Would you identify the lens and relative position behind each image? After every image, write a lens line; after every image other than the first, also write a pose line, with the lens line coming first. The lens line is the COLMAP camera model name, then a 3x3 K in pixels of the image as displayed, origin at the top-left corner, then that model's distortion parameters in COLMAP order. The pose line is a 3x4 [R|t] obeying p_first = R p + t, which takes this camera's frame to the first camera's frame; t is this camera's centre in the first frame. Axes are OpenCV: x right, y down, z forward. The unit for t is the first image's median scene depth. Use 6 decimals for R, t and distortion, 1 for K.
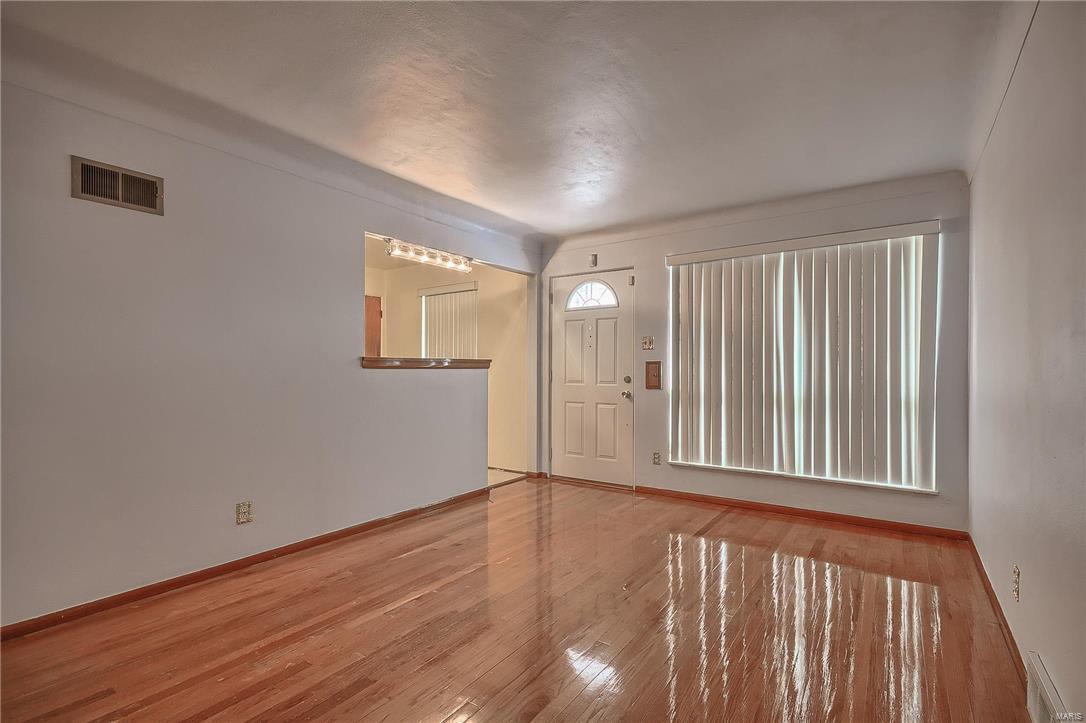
lens RADIAL K [[497.6, 0, 536.9], [0, 497.6, 367.9], [0, 0, 1]] dist [0.005234, 0.000987]
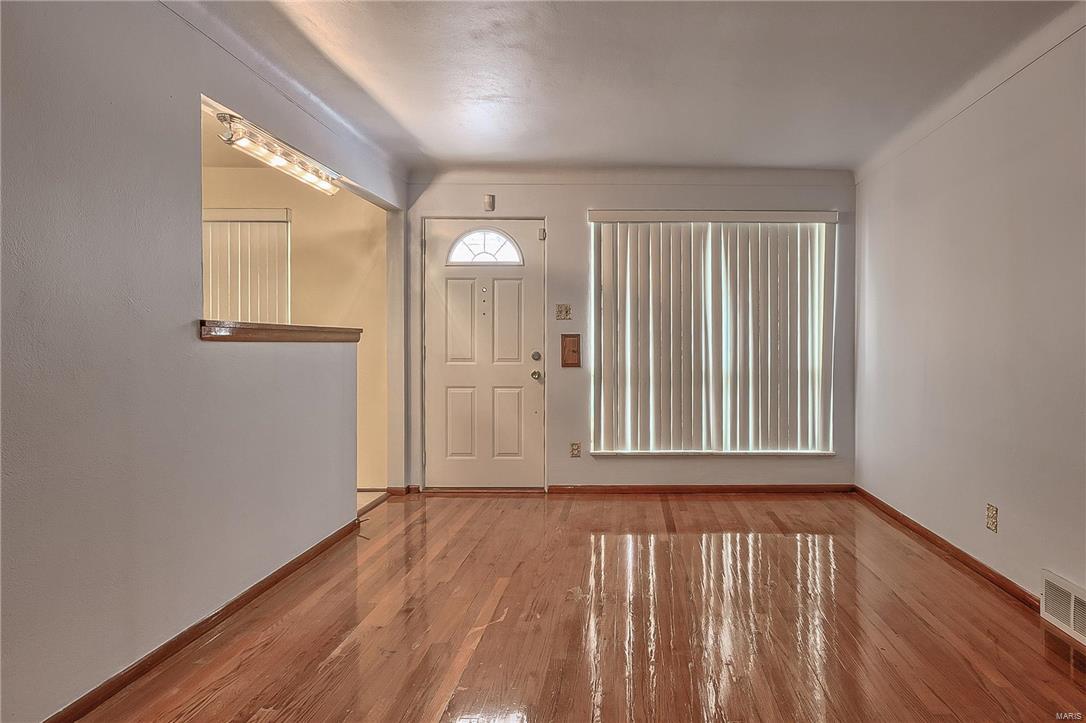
lens RADIAL K [[577.3, 0, 545.0], [0, 577.3, 354.9], [0, 0, 1]] dist [-0.002838, 0.000624]
pose [[0.818804, -0.003338, 0.574063, -0.365580], [-0.003299, 0.999939, 0.010520, 0.011764], [-0.574063, -0.010507, 0.818743, 0.237883]]
